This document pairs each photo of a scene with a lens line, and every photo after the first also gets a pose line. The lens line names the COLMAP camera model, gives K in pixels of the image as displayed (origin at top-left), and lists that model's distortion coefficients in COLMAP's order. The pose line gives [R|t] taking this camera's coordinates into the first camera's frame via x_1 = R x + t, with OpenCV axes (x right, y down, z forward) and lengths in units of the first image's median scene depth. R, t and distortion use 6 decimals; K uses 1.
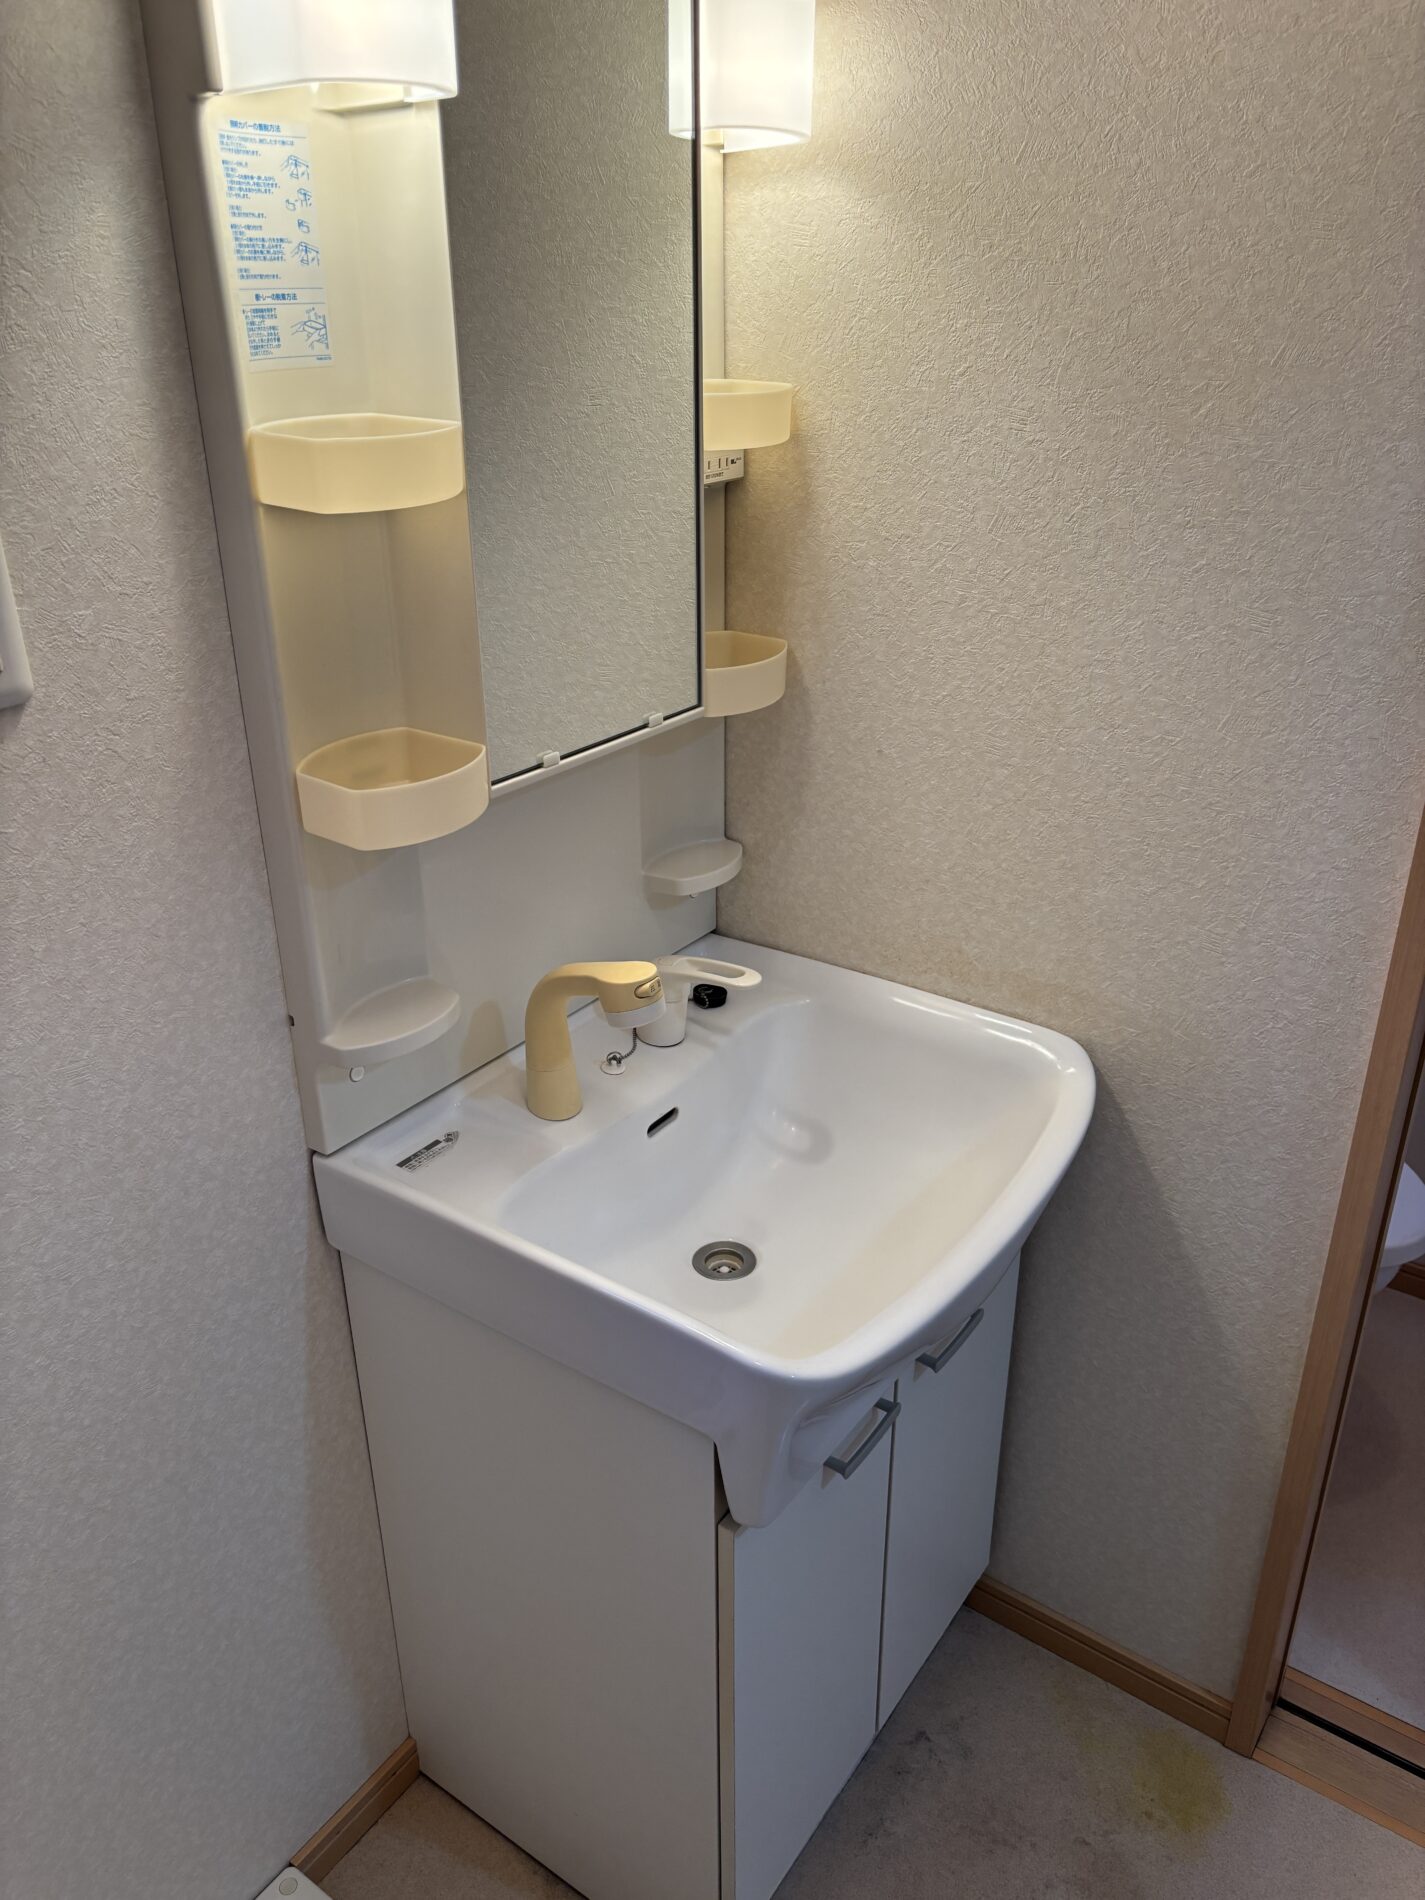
lens RADIAL K [[1455.6, 0, 748.0], [0, 1455.6, 948.8], [0, 0, 1]] dist [0.074488, -0.109908]
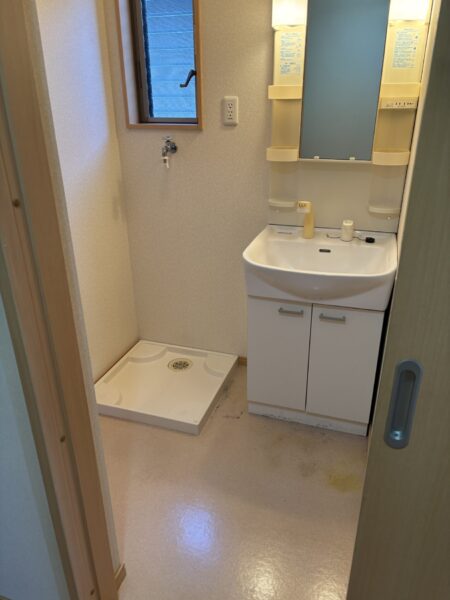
lens RADIAL K [[452.5, 0, 225.0], [0, 452.5, 300.0], [0, 0, 1]] dist [0.050077, -0.067851]
pose [[0.279280, 0.392716, -0.876229, 1.338643], [-0.401815, 0.876596, 0.264810, 0.007588], [0.872094, 0.278126, 0.402615, 0.254118]]
